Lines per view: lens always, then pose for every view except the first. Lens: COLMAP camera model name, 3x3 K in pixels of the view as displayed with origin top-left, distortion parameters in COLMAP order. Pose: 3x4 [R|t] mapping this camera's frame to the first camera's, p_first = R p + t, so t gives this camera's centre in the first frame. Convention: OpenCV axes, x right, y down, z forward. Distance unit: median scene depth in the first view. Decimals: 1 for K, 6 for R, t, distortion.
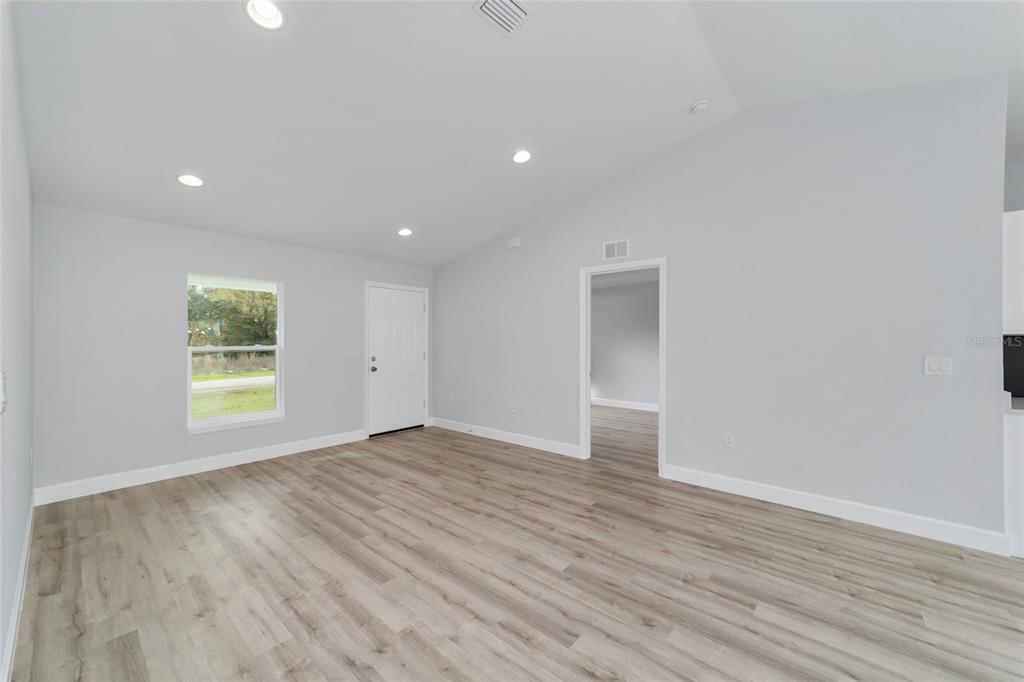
lens RADIAL K [[396.5, 0, 508.7], [0, 396.5, 342.2], [0, 0, 1]] dist [-0.021078, 0.008928]
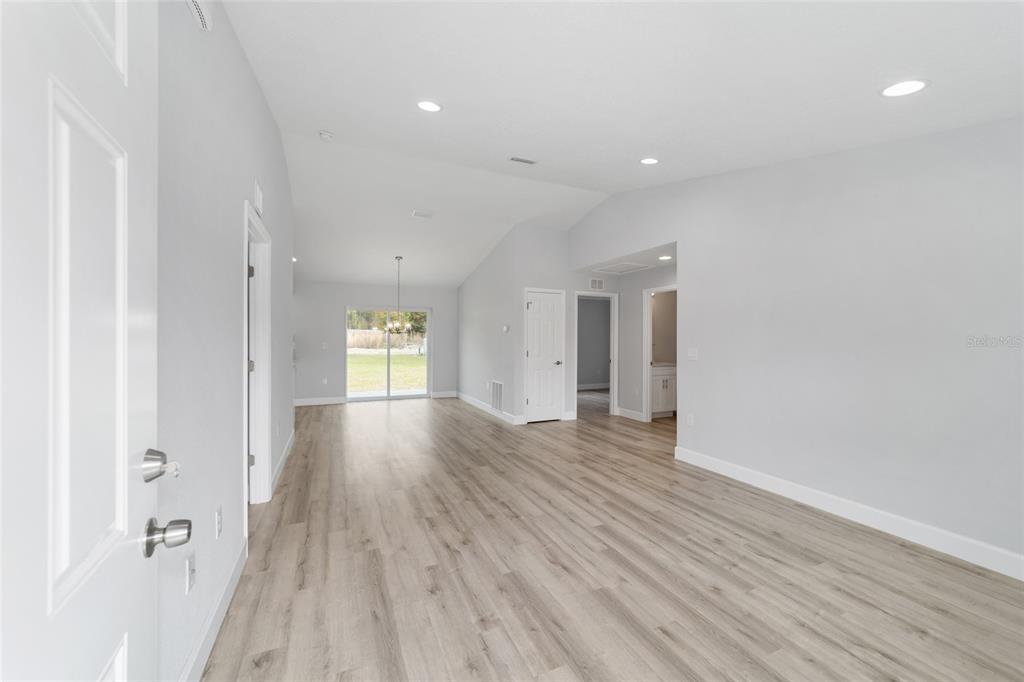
lens RADIAL K [[391.9, 0, 511.2], [0, 391.9, 334.8], [0, 0, 1]] dist [-0.019076, 0.008290]
pose [[-0.910890, -0.001816, 0.412644, -0.550381], [-0.003307, 0.999990, -0.002899, -0.011094], [-0.412635, -0.004005, -0.910888, 2.027604]]
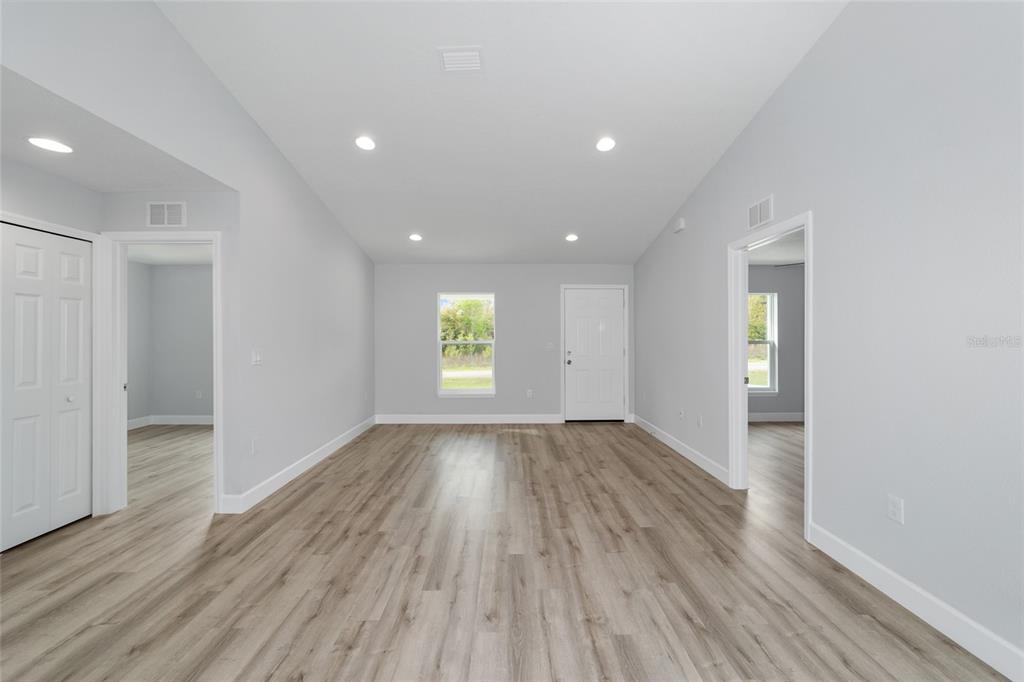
lens RADIAL K [[396.5, 0, 508.7], [0, 396.5, 342.2], [0, 0, 1]] dist [-0.021078, 0.008928]
pose [[0.660571, 0.008384, -0.750717, 0.725085], [-0.001711, 0.999952, 0.009663, 0.000120], [0.750762, -0.005099, 0.660553, 0.235715]]
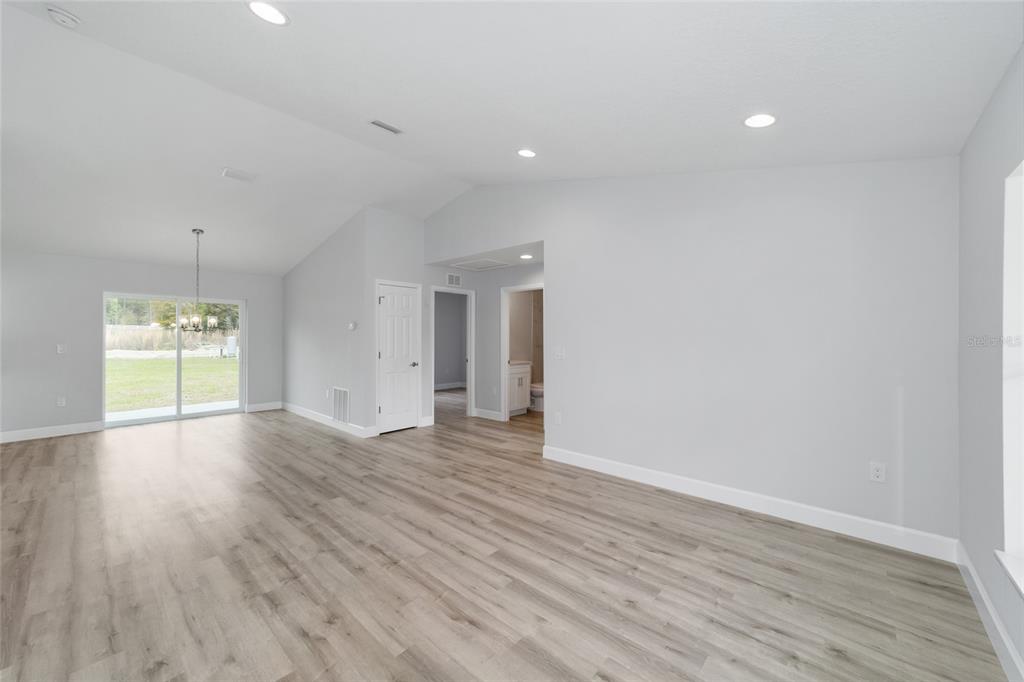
lens RADIAL K [[391.9, 0, 511.2], [0, 391.9, 334.8], [0, 0, 1]] dist [-0.019076, 0.008290]
pose [[-0.999950, -0.003444, 0.009338, -0.395339], [-0.003424, 0.999992, 0.002107, -0.017363], [-0.009346, 0.002074, -0.999954, 1.902970]]
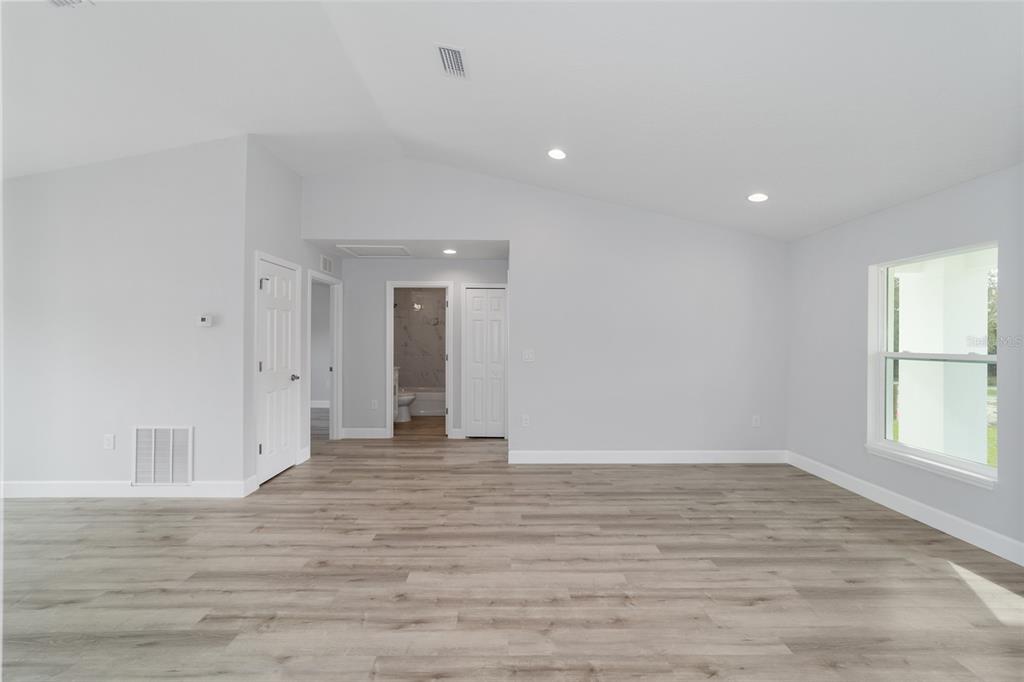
lens RADIAL K [[391.9, 0, 511.2], [0, 391.9, 334.8], [0, 0, 1]] dist [-0.019076, 0.008290]
pose [[-0.743683, -0.013957, -0.668386, 0.478286], [-0.011430, 0.999901, -0.008162, -0.012674], [0.668434, 0.001570, -0.743769, 1.490397]]
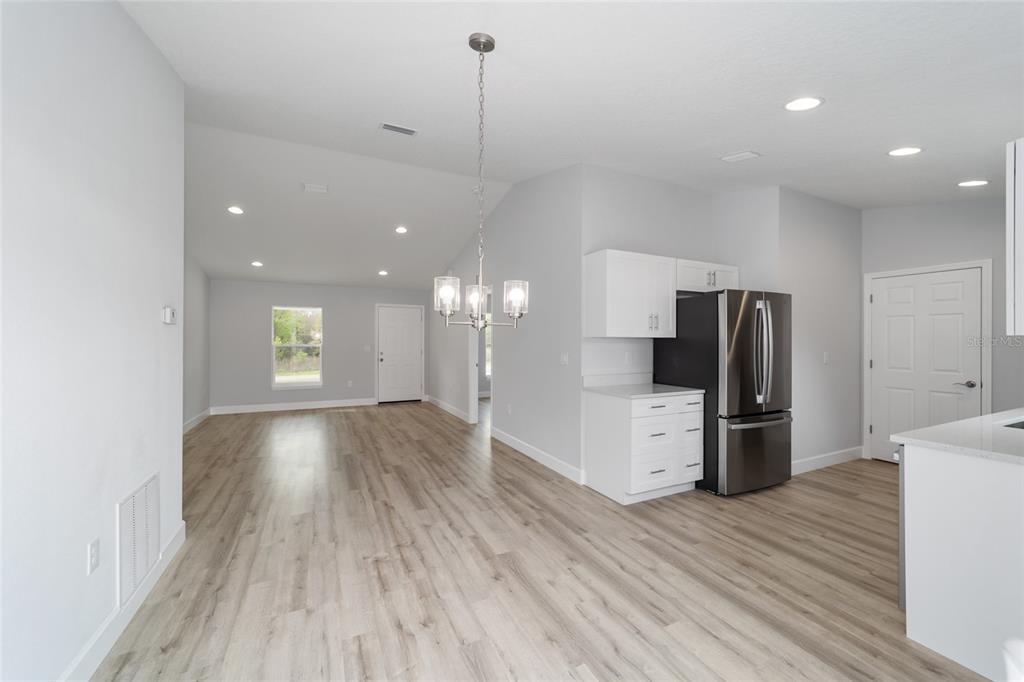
lens RADIAL K [[396.5, 0, 508.7], [0, 396.5, 342.2], [0, 0, 1]] dist [-0.021078, 0.008928]
pose [[0.919131, 0.001995, -0.393948, 1.347606], [-0.003609, 0.999988, -0.003357, 0.003507], [0.393936, 0.004507, 0.919127, -0.421269]]
